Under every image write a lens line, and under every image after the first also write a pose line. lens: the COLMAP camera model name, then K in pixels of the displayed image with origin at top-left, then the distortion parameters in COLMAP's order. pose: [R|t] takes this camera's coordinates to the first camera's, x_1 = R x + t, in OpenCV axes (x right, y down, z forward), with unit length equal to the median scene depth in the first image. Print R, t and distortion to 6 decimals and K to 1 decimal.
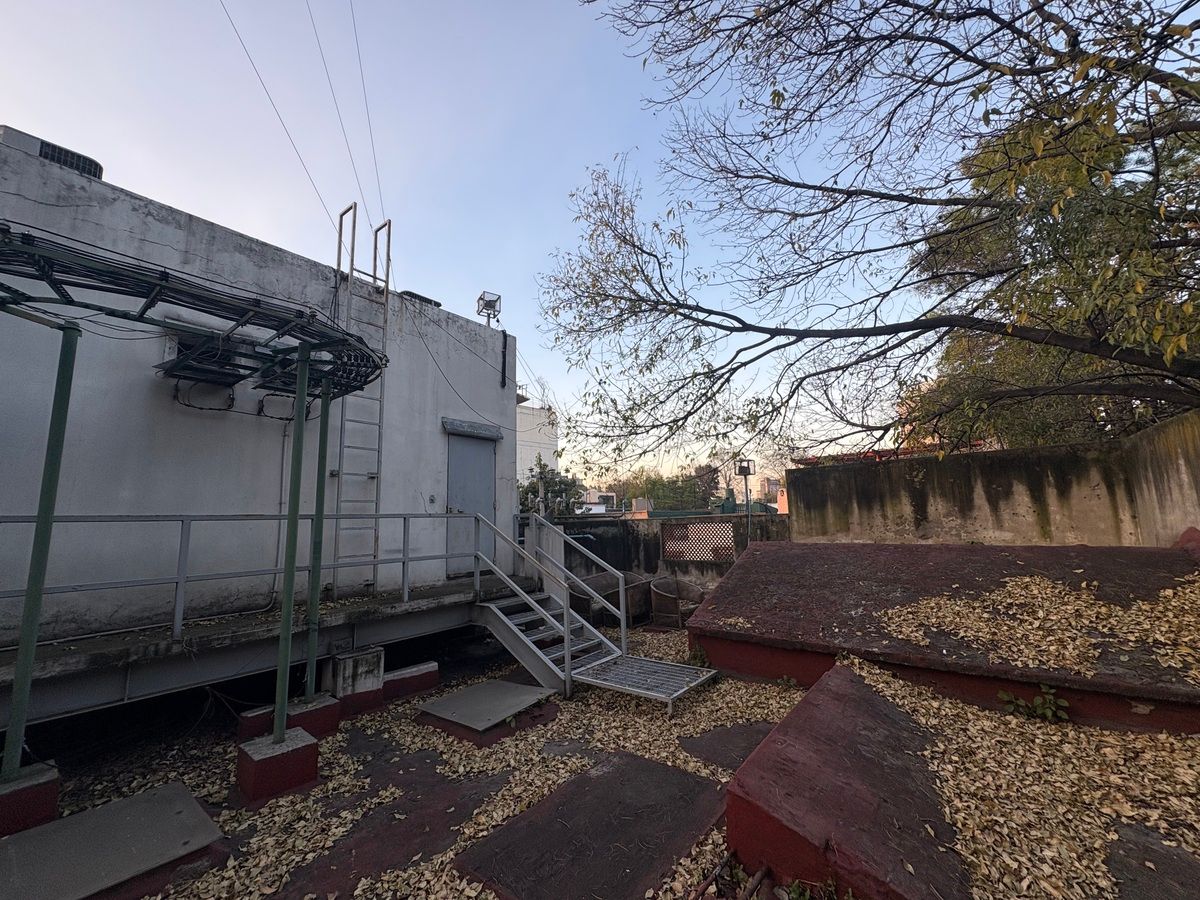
lens RADIAL K [[480.7, 0, 599.3], [0, 480.7, 447.2], [0, 0, 1]] dist [0.000084, -0.000024]
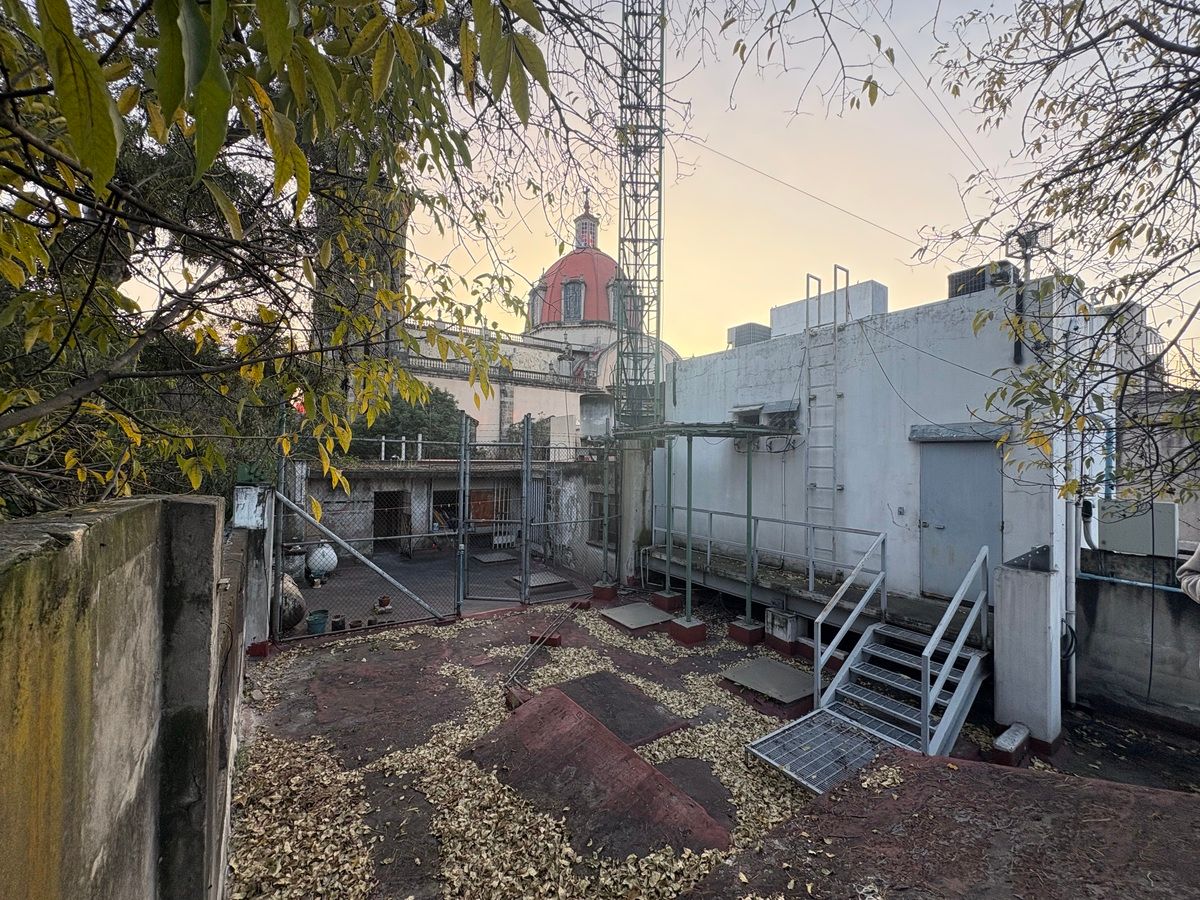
lens RADIAL K [[480.7, 0, 600.5], [0, 480.7, 452.5], [0, 0, 1]] dist [0.000084, -0.000024]
pose [[-0.311419, 0.015558, -0.950145, 0.852894], [0.143650, 0.989146, -0.030886, -0.077346], [0.939352, -0.146107, -0.310274, 0.788852]]
